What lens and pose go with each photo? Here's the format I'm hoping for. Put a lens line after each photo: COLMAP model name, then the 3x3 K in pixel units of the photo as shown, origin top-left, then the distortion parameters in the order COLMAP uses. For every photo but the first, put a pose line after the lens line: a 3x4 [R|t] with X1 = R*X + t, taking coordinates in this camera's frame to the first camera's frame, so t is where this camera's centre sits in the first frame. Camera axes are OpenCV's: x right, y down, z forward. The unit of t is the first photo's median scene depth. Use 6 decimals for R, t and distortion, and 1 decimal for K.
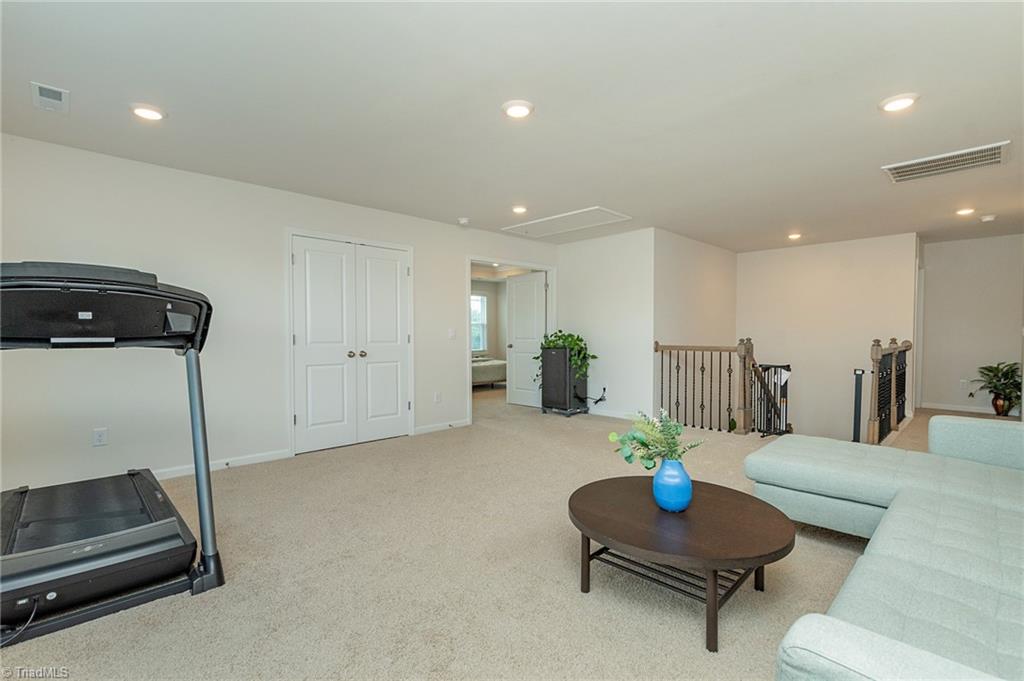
lens RADIAL K [[459.3, 0, 511.3], [0, 459.3, 344.3], [0, 0, 1]] dist [0.000710, 0.000107]
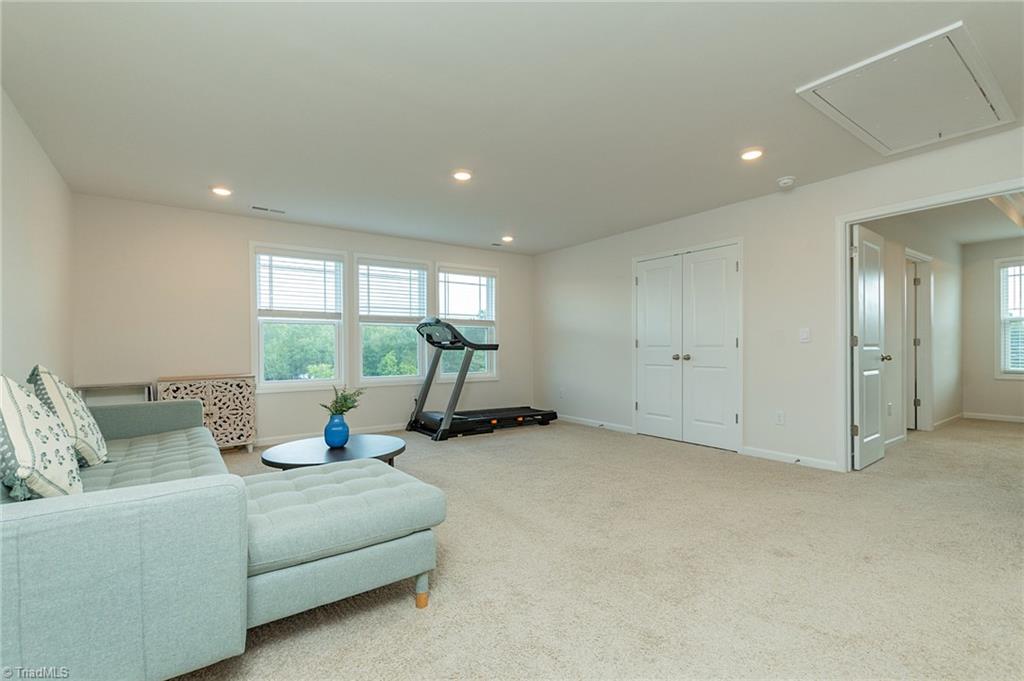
lens RADIAL K [[459.3, 0, 511.3], [0, 459.3, 344.3], [0, 0, 1]] dist [0.000710, 0.000107]
pose [[-0.138506, 0.007270, -0.990335, 0.765534], [-0.004438, 0.999958, 0.007961, -0.015422], [0.990352, 0.005498, -0.138468, 0.748253]]
